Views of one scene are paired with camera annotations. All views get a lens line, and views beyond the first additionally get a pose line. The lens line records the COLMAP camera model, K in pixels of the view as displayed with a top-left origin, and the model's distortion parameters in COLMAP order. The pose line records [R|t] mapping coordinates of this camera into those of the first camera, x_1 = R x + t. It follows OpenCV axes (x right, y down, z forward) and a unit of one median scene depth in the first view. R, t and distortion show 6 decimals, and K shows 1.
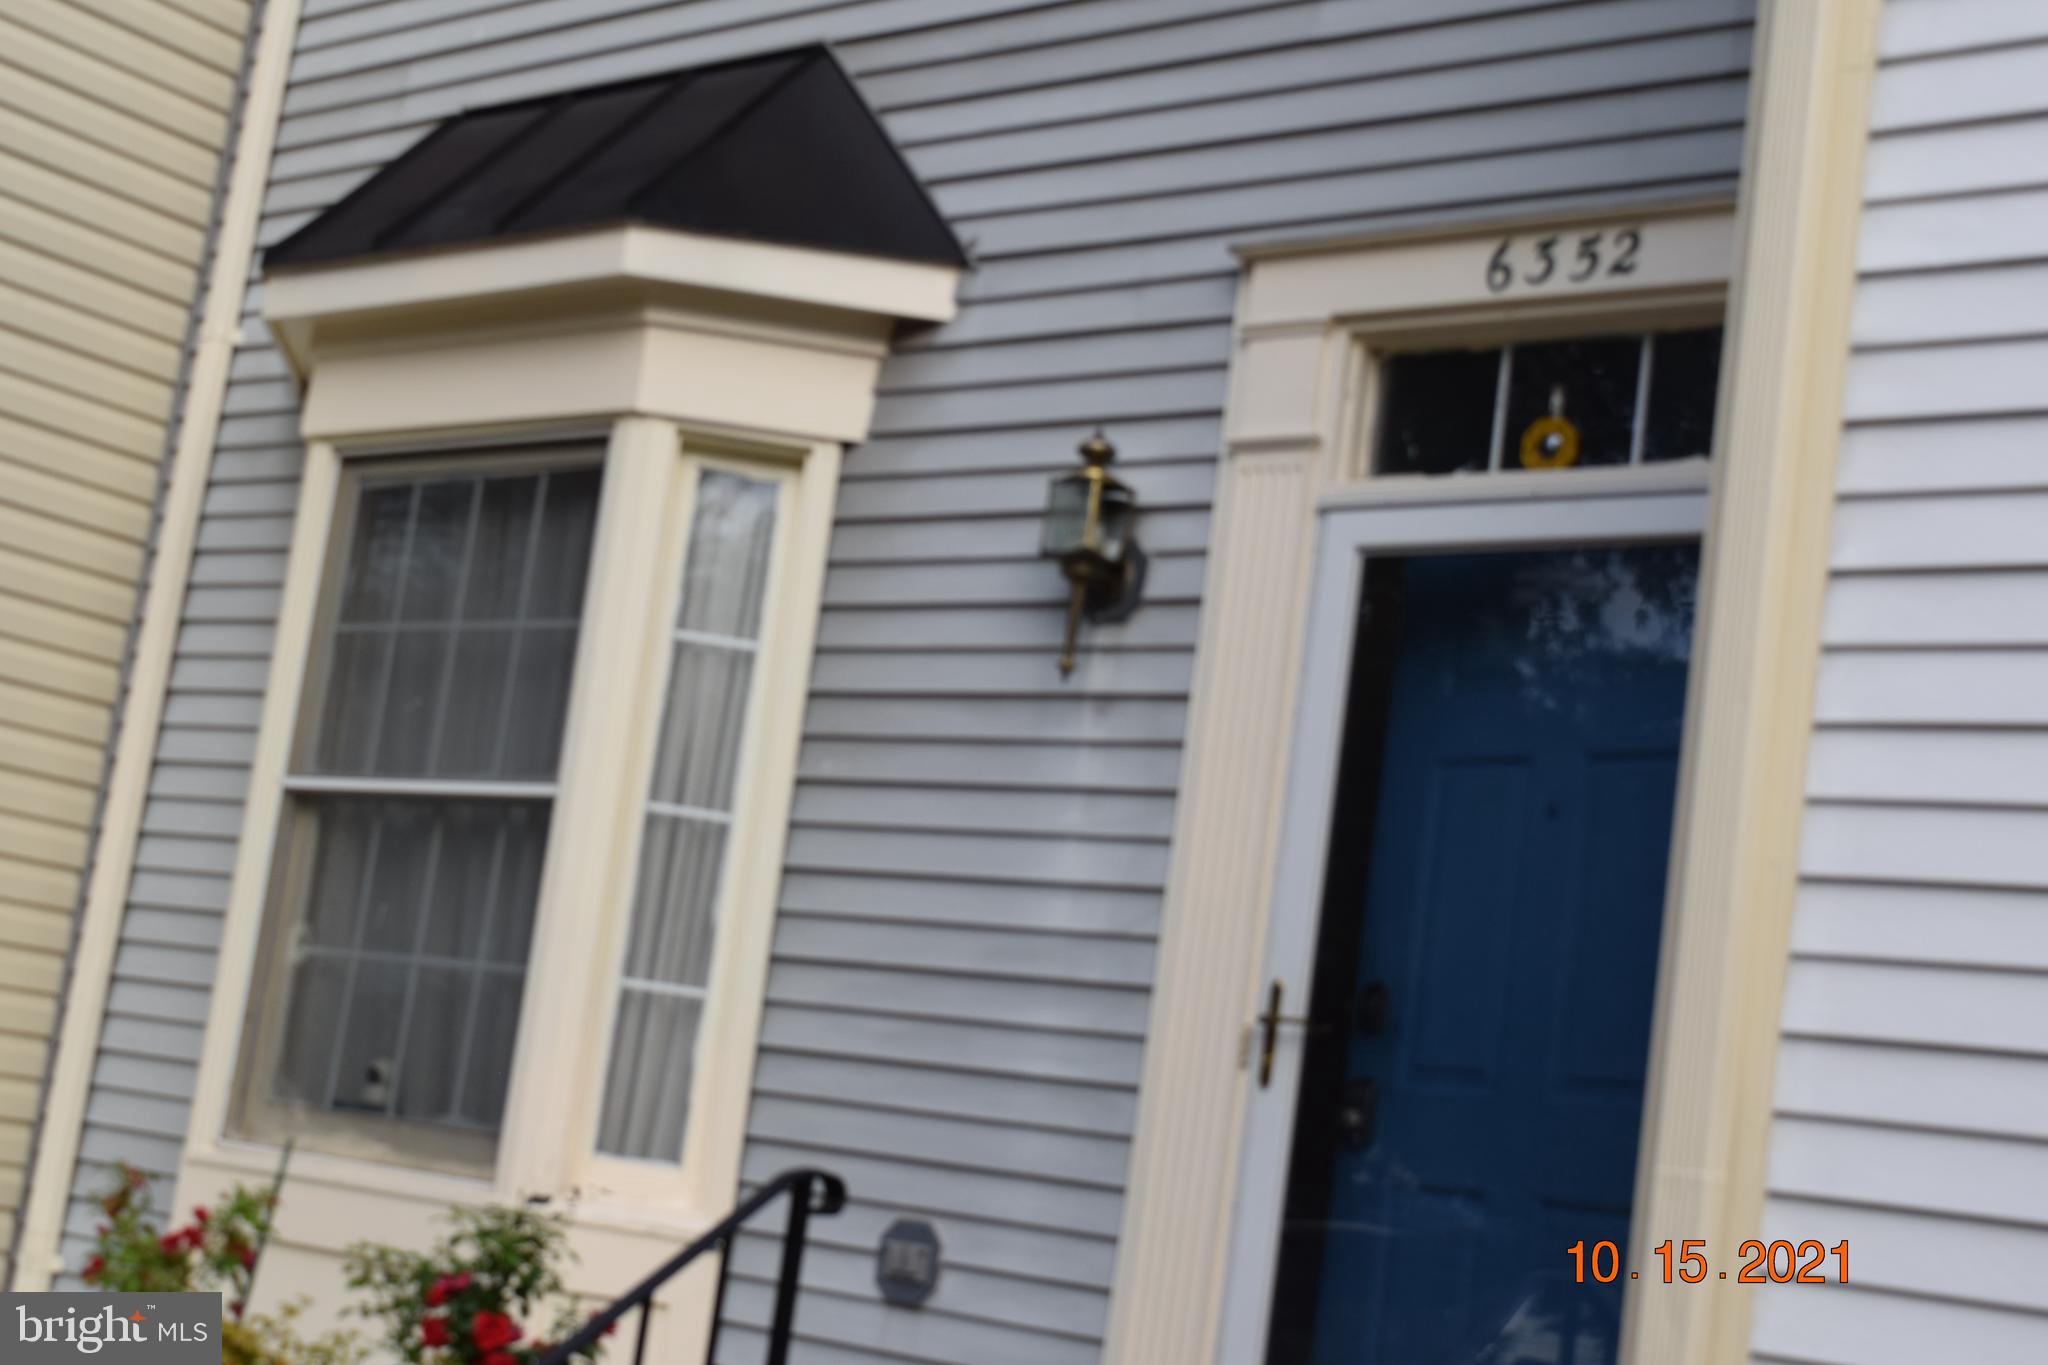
lens RADIAL K [[2954.8, 0, 1024.0], [0, 2954.8, 682.5], [0, 0, 1]] dist [-0.085178, 0.018560]
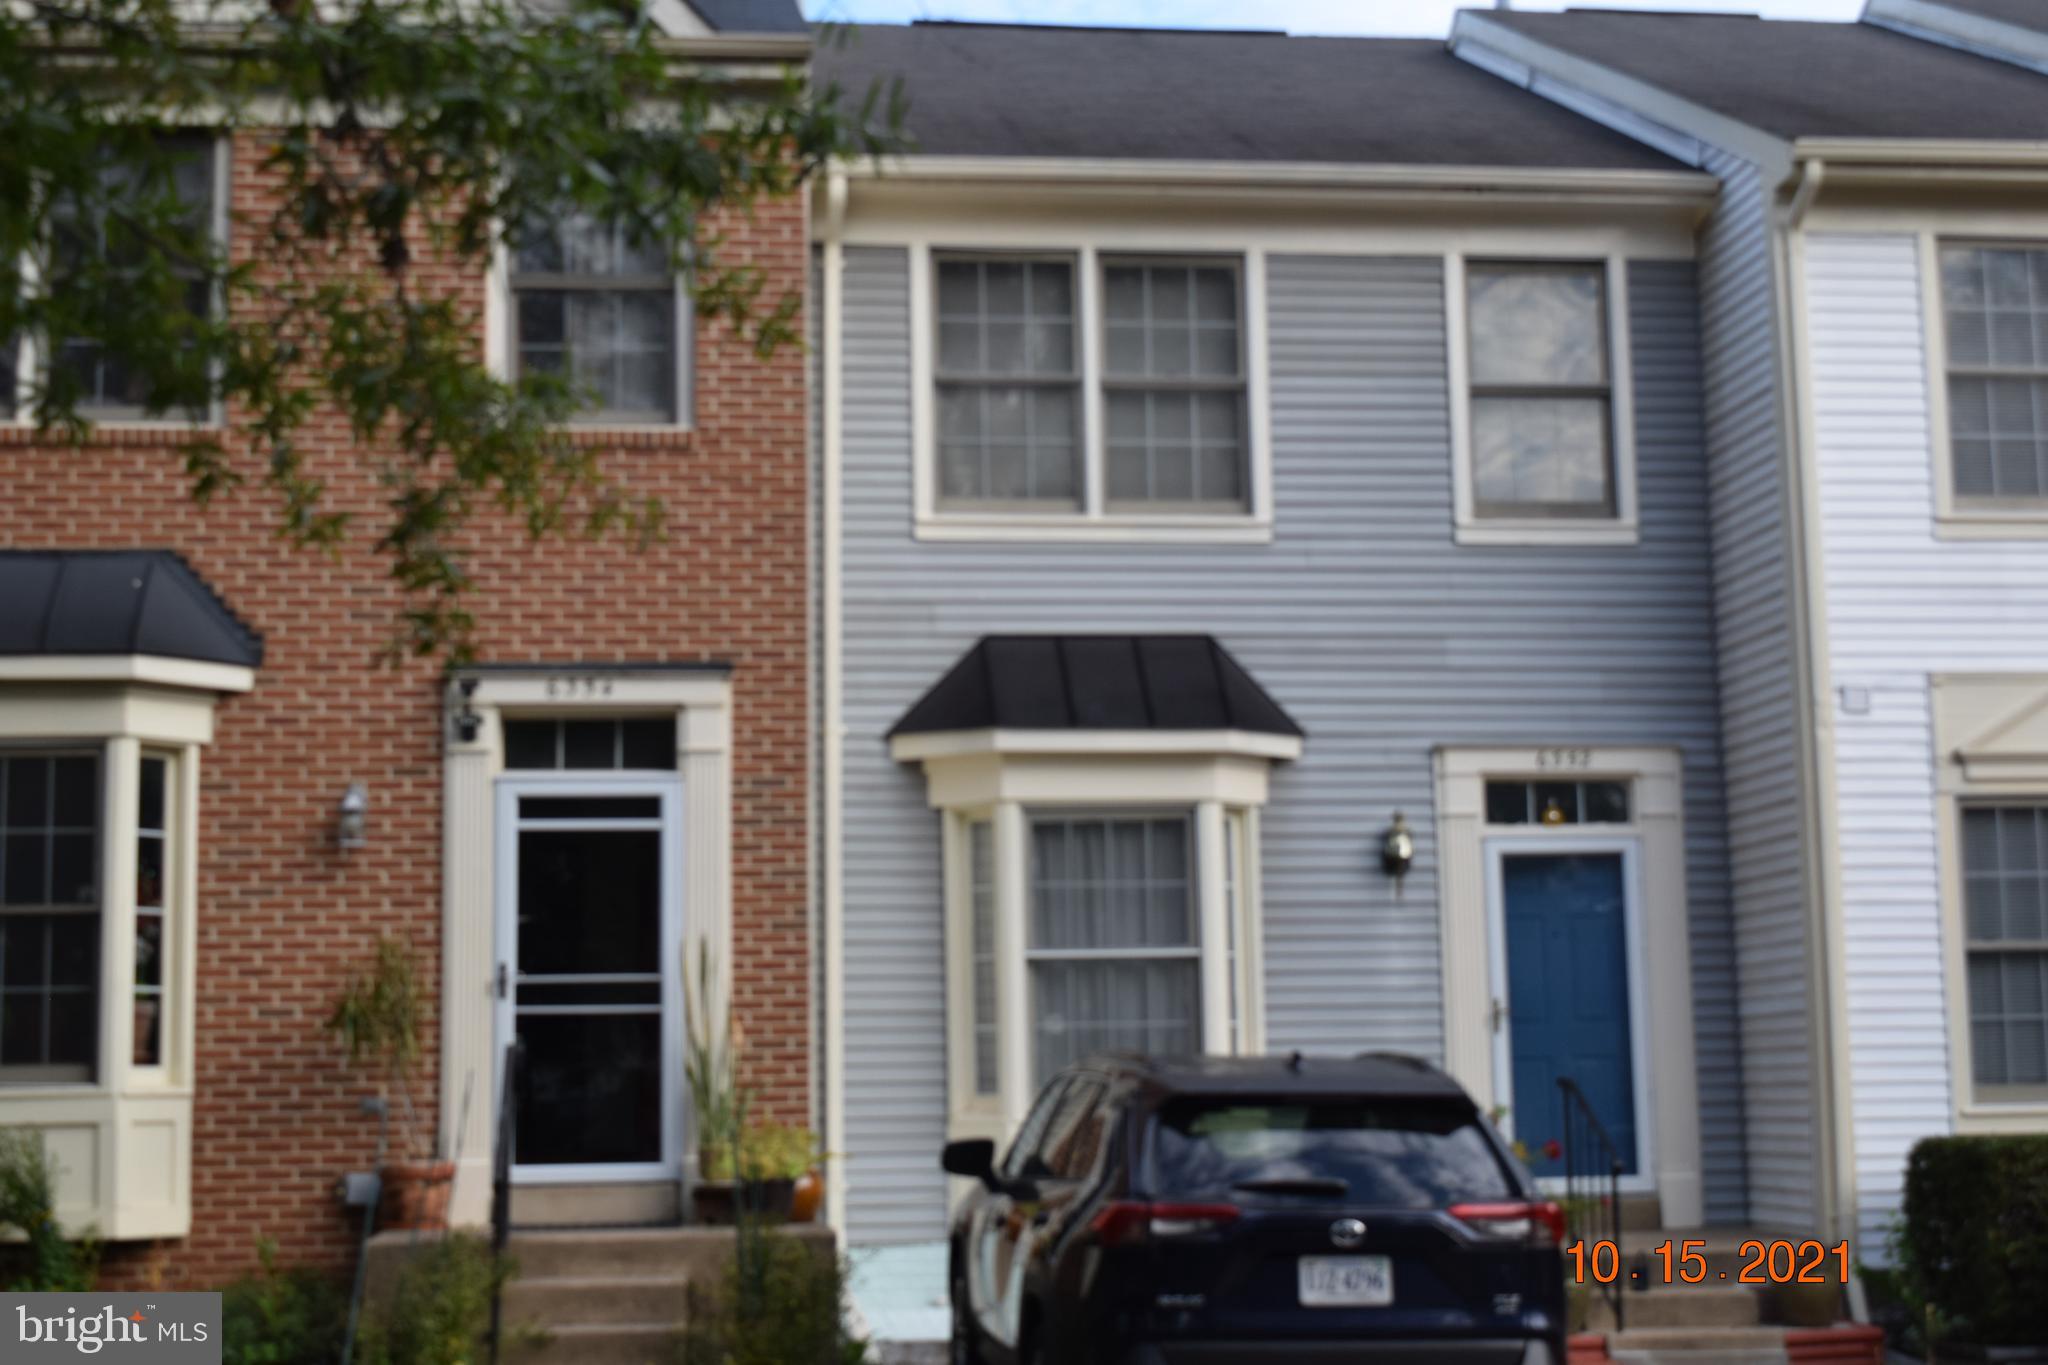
lens RADIAL K [[2954.8, 0, 1024.0], [0, 2954.8, 682.5], [0, 0, 1]] dist [-0.085178, 0.018560]
pose [[0.703189, -0.044019, 0.709639, -2.272283], [-0.004583, 0.997780, 0.066434, -0.401104], [-0.710988, -0.049968, 0.701426, -0.734275]]
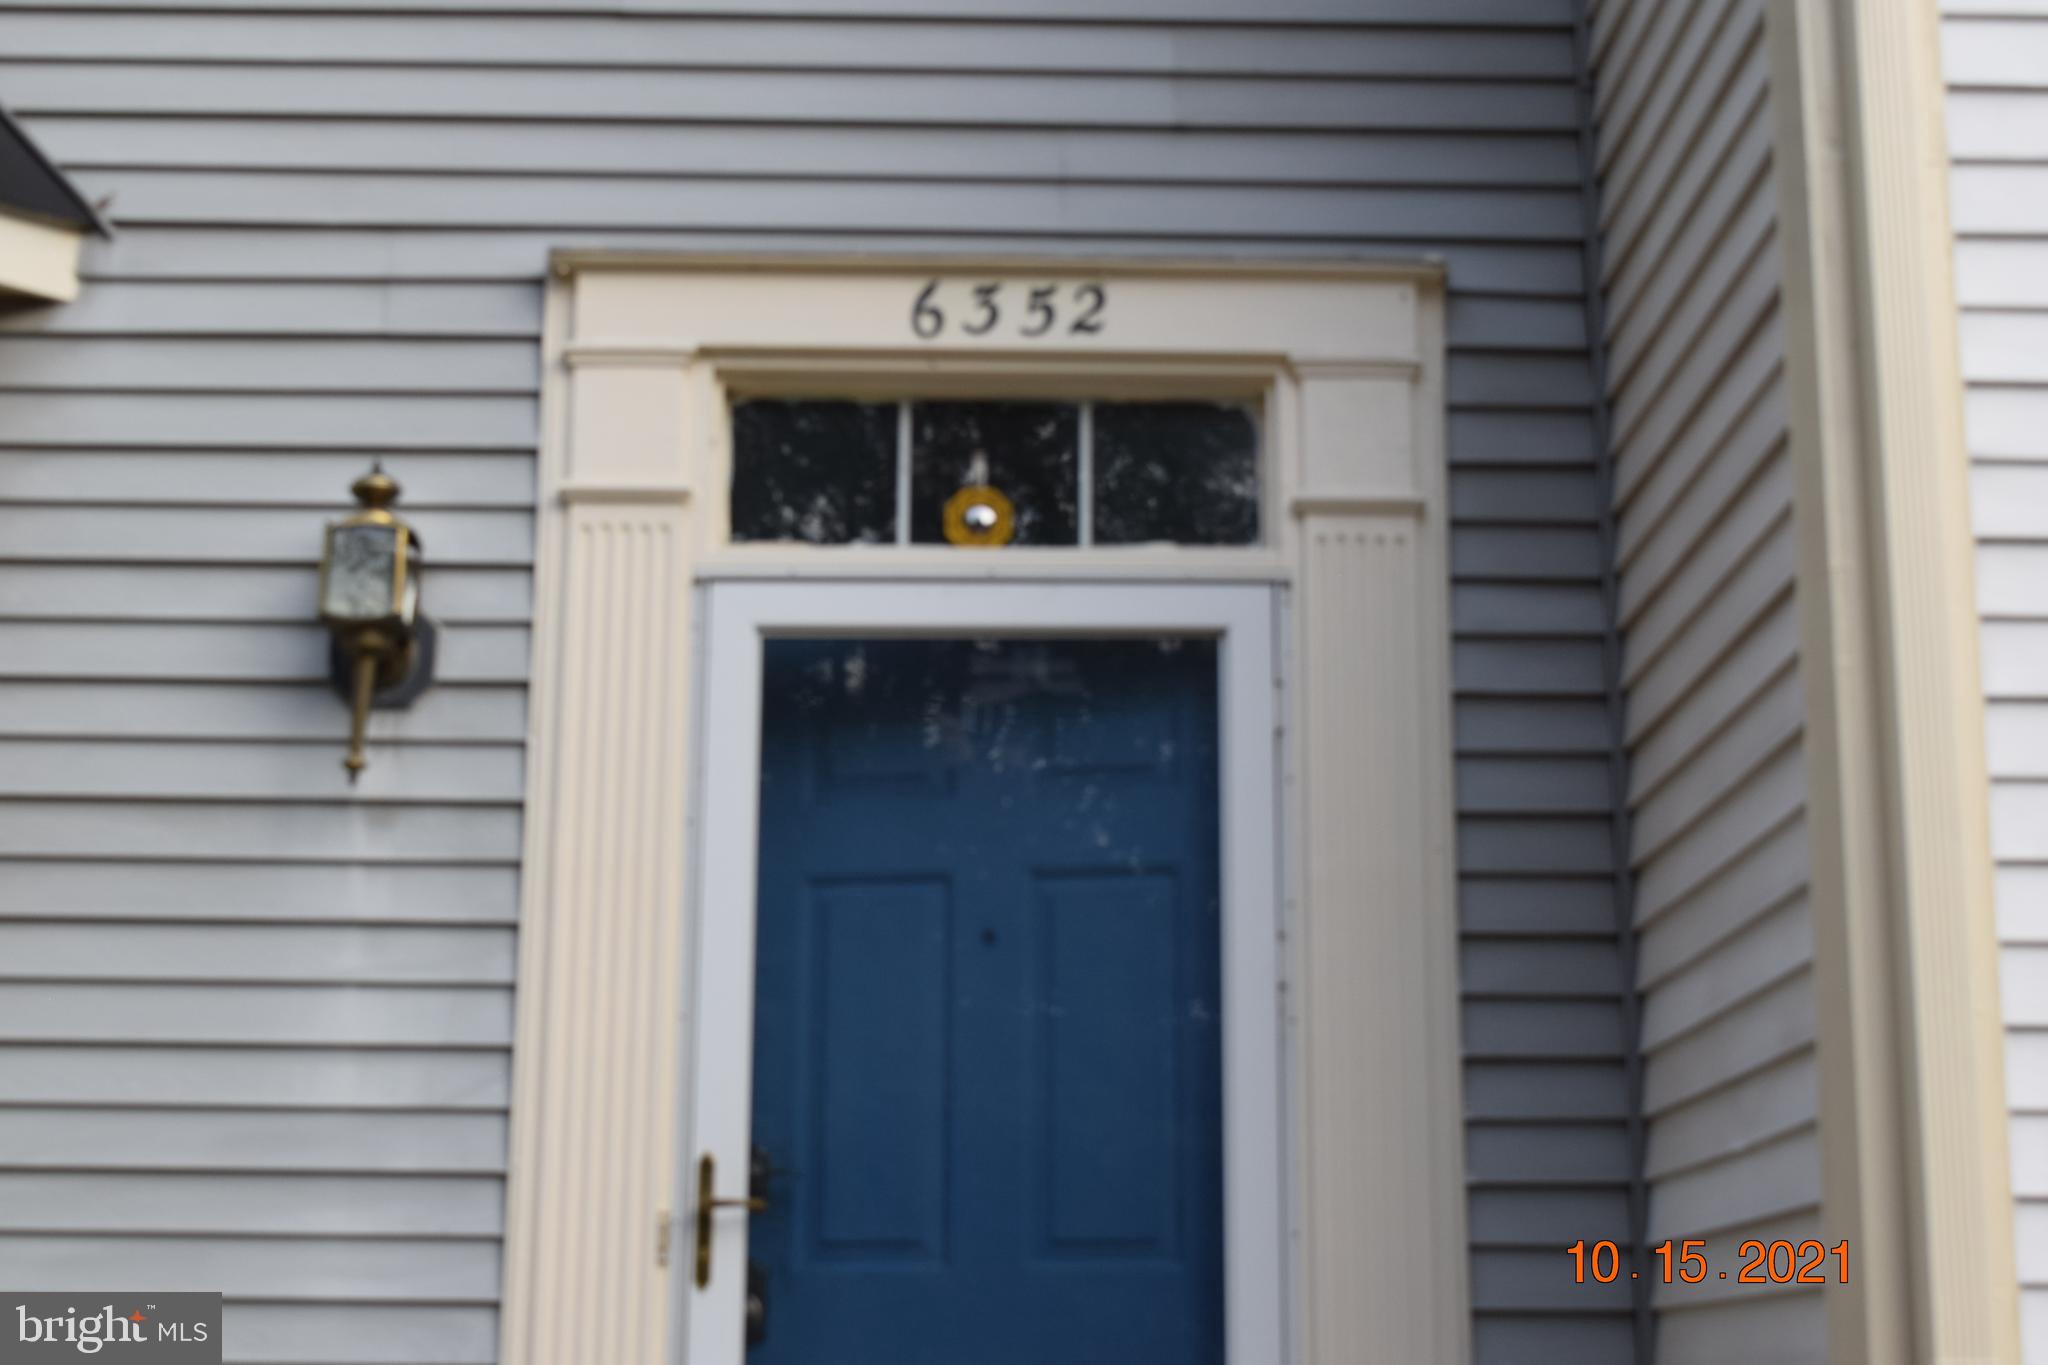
lens RADIAL K [[2954.8, 0, 1024.0], [0, 2954.8, 682.5], [0, 0, 1]] dist [-0.085178, 0.018560]
pose [[0.765593, 0.022226, 0.642942, -0.351765], [-0.009745, 0.999689, -0.022955, -0.011116], [-0.643252, 0.011308, 0.765571, 0.298969]]
